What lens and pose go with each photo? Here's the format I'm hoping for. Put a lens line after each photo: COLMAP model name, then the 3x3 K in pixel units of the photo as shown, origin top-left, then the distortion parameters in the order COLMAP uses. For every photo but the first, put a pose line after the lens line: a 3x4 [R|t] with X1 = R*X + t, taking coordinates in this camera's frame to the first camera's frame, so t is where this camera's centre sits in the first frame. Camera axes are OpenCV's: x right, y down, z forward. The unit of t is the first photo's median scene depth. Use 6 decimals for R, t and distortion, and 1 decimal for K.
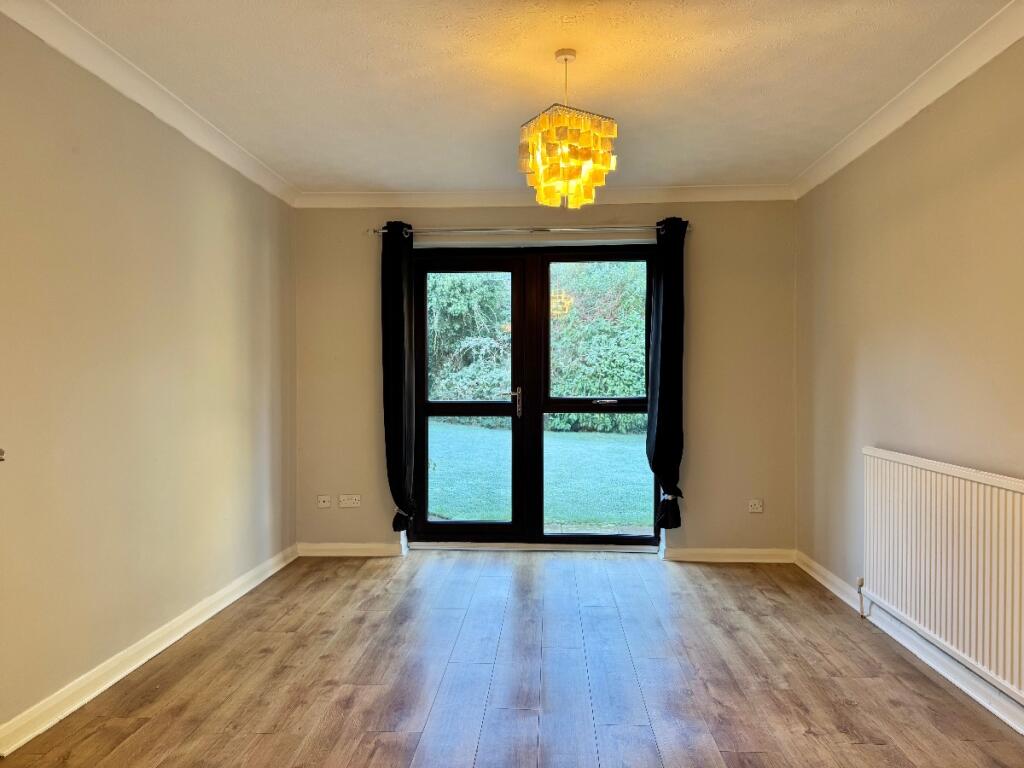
lens RADIAL K [[713.9, 0, 511.2], [0, 713.9, 387.8], [0, 0, 1]] dist [0.097156, -0.147518]
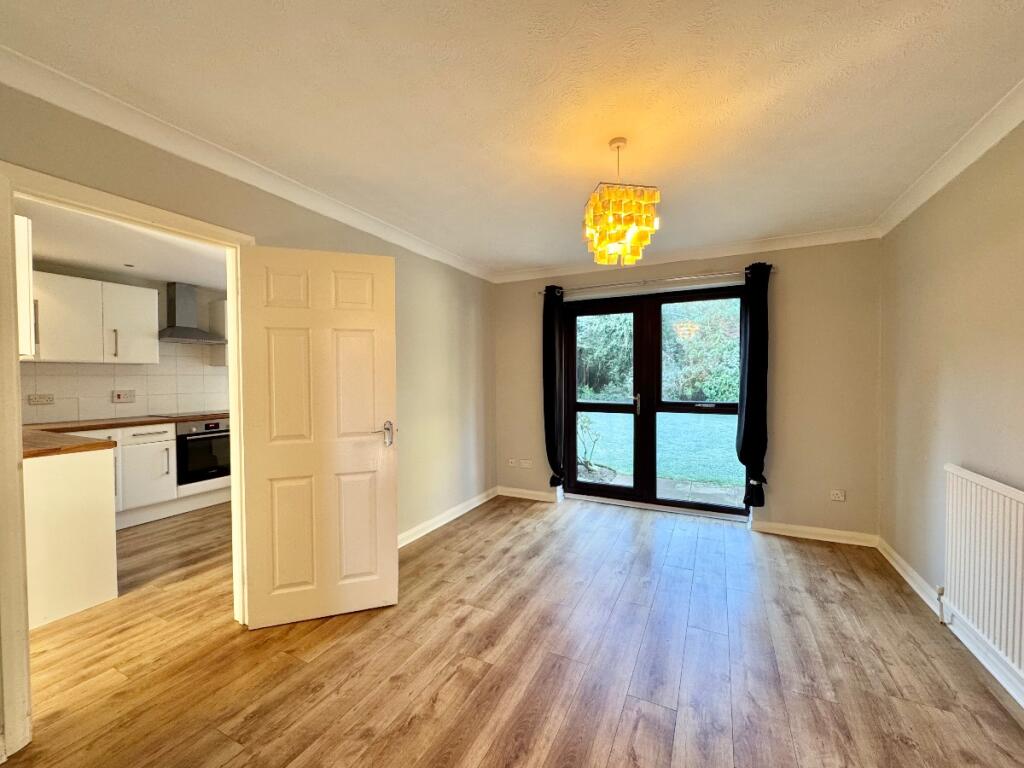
lens RADIAL K [[408.4, 0, 512.0], [0, 408.4, 384.0], [0, 0, 1]] dist [-0.002783, -0.000415]
pose [[0.918365, 0.002967, -0.395723, 0.132196], [0.001579, 0.999936, 0.011162, -0.038364], [0.395731, -0.010875, 0.918302, 0.197268]]
